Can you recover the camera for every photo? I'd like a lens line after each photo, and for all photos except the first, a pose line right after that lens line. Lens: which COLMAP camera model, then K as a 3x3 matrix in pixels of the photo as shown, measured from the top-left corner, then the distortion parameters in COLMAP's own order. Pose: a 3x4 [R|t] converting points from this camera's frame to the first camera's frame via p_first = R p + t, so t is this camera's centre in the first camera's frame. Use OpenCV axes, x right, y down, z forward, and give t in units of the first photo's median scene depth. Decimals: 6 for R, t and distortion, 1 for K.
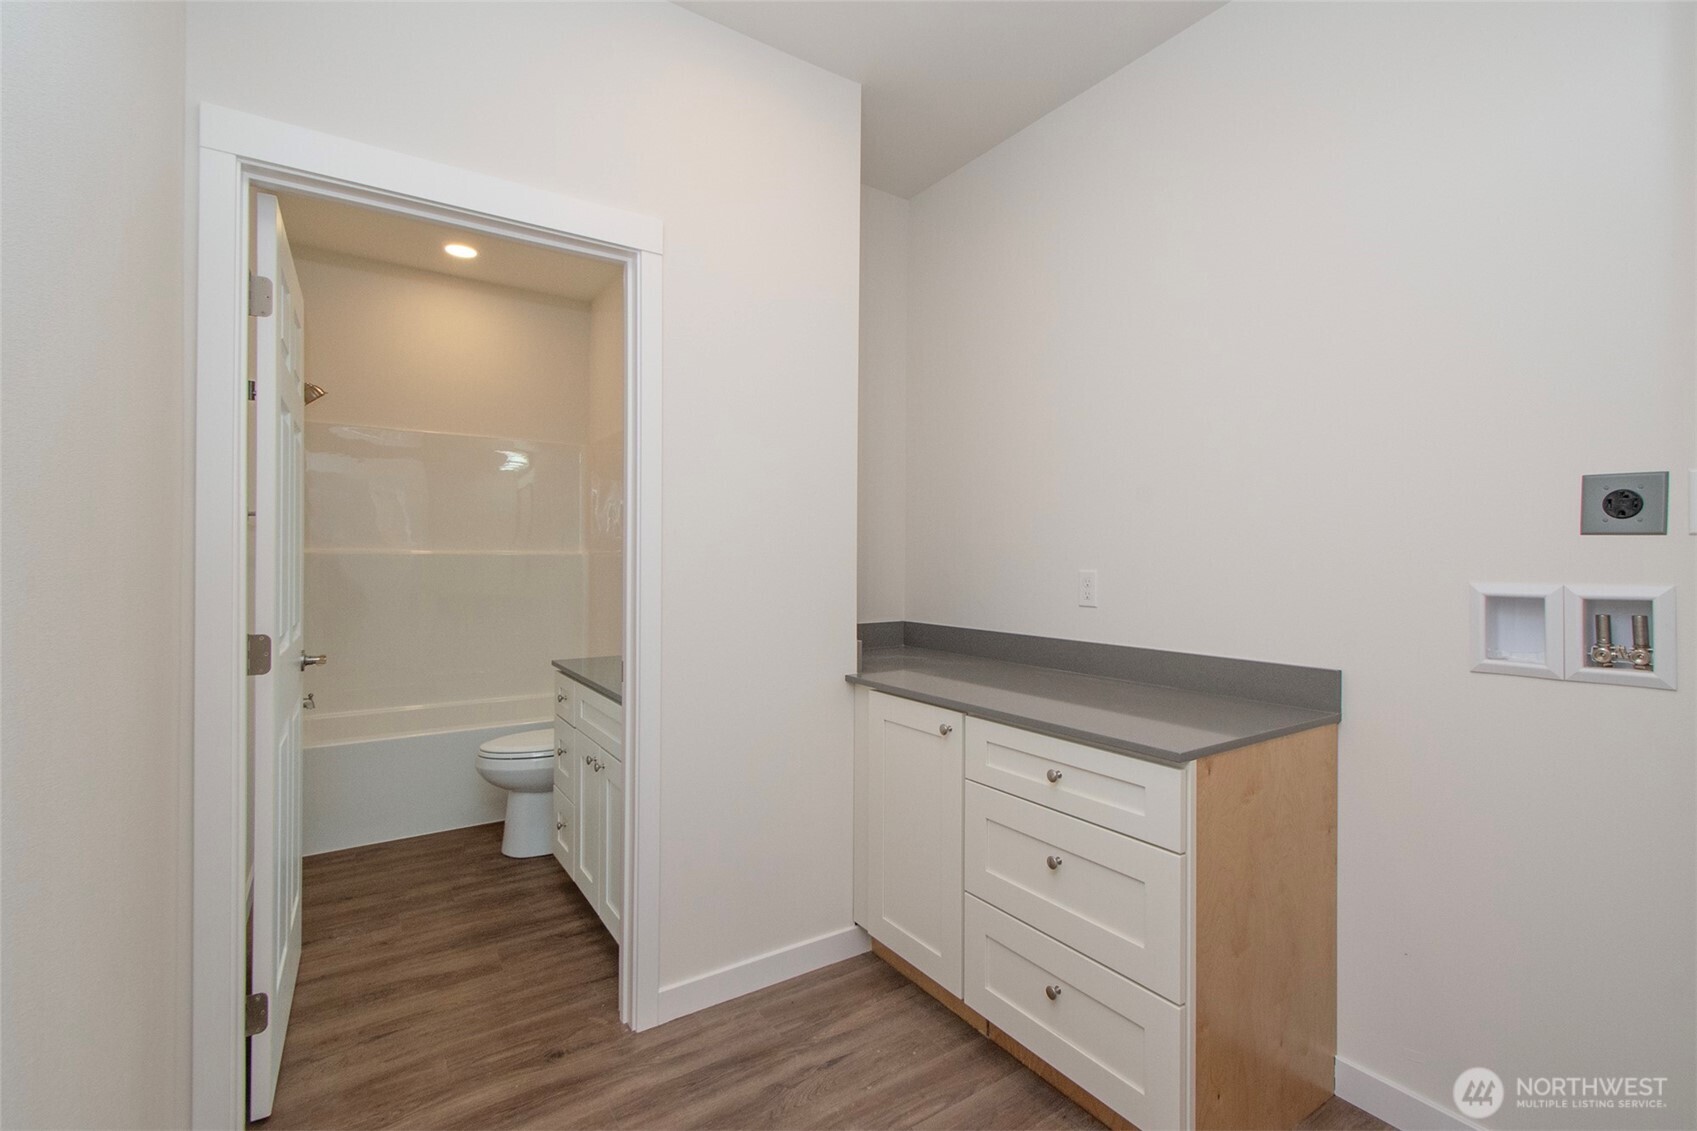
lens RADIAL K [[747.7, 0, 843.3], [0, 747.7, 550.4], [0, 0, 1]] dist [0.001358, -0.002562]
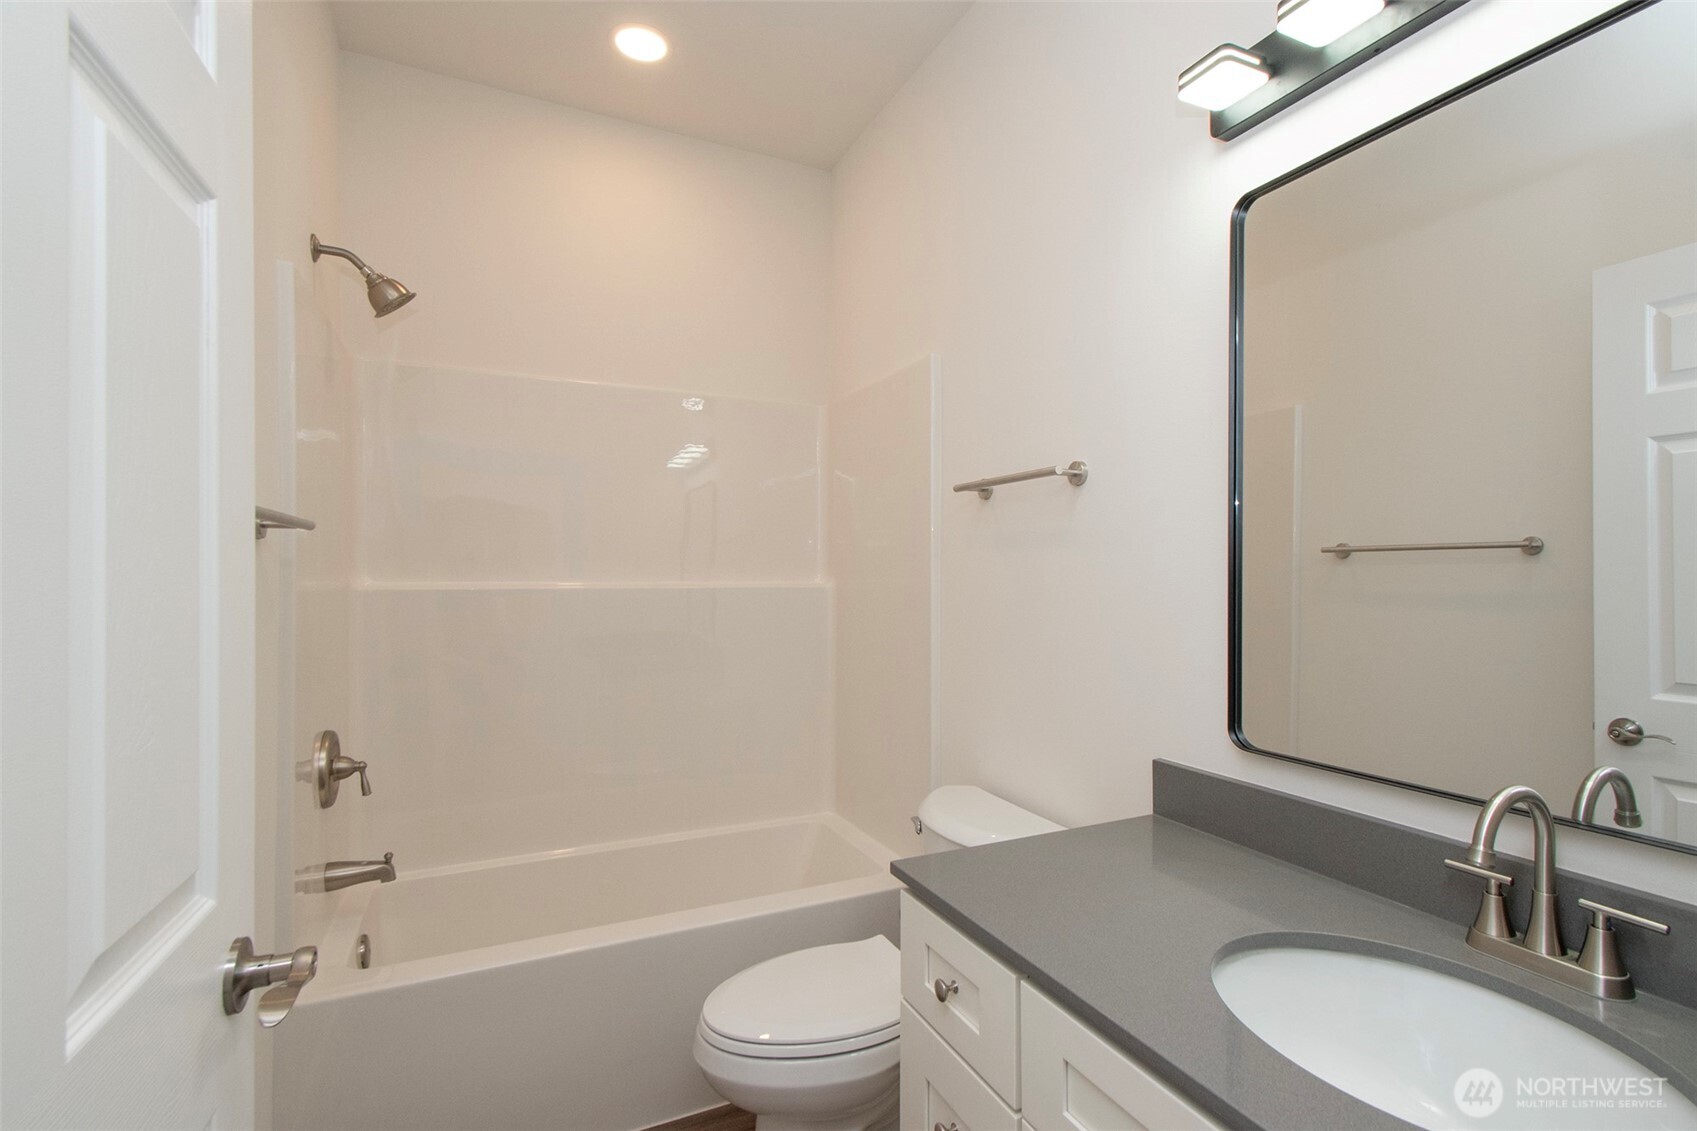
lens RADIAL K [[747.7, 0, 848.7], [0, 747.7, 576.7], [0, 0, 1]] dist [0.001358, -0.002562]
pose [[0.989072, 0.002667, -0.147411, -0.243322], [-0.000415, 0.999883, 0.015309, -0.011174], [0.147434, -0.015081, 0.988957, 0.411359]]
